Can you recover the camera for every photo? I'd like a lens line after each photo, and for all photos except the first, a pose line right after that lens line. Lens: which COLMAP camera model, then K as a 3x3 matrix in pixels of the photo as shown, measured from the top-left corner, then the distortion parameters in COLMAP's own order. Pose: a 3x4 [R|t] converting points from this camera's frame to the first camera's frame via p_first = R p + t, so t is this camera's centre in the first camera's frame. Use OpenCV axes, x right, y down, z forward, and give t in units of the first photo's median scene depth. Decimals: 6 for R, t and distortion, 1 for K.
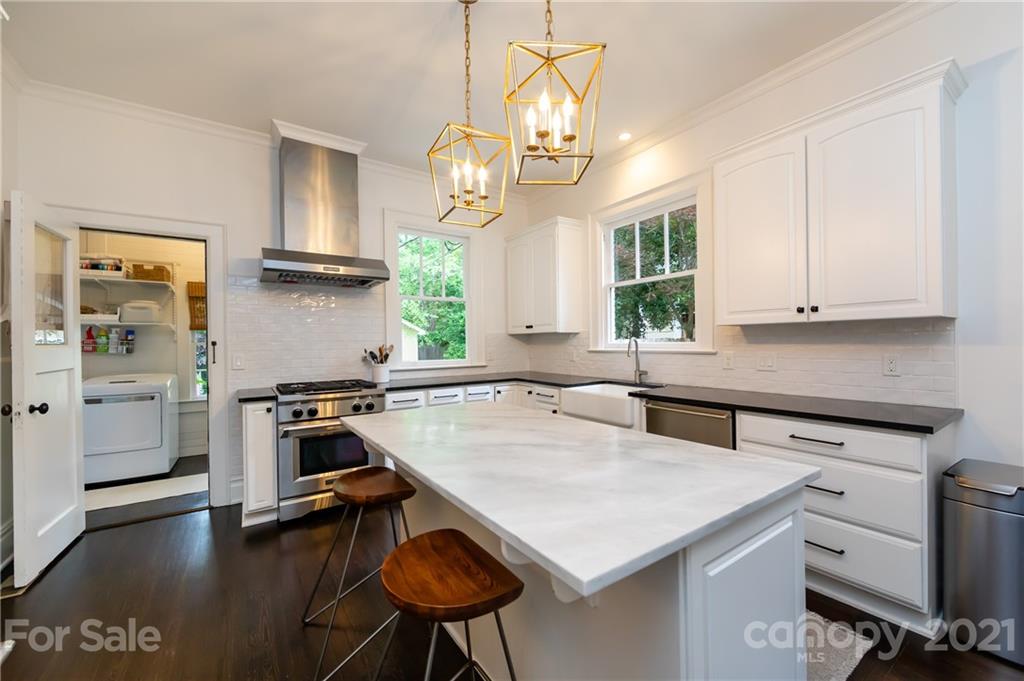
lens RADIAL K [[401.1, 0, 531.3], [0, 401.1, 346.4], [0, 0, 1]] dist [-0.006370, 0.000152]
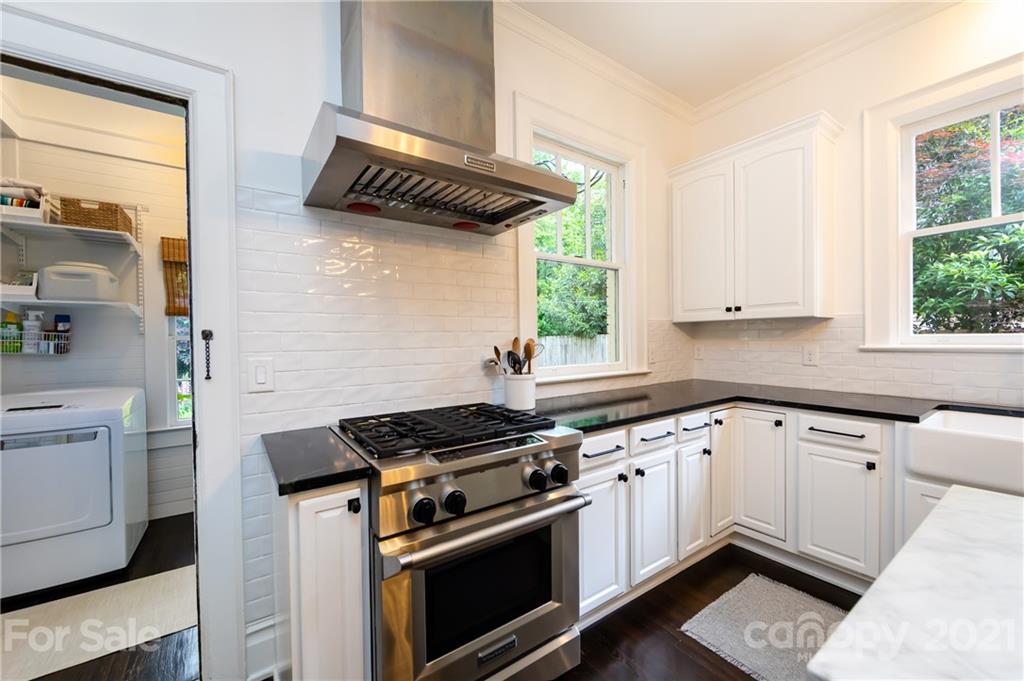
lens RADIAL K [[401.1, 0, 529.5], [0, 401.1, 344.8], [0, 0, 1]] dist [-0.006370, 0.000152]
pose [[0.999877, -0.000494, 0.015659, -0.404065], [0.000380, 0.999973, 0.007312, 0.000661], [-0.015662, -0.007306, 0.999851, 0.502006]]
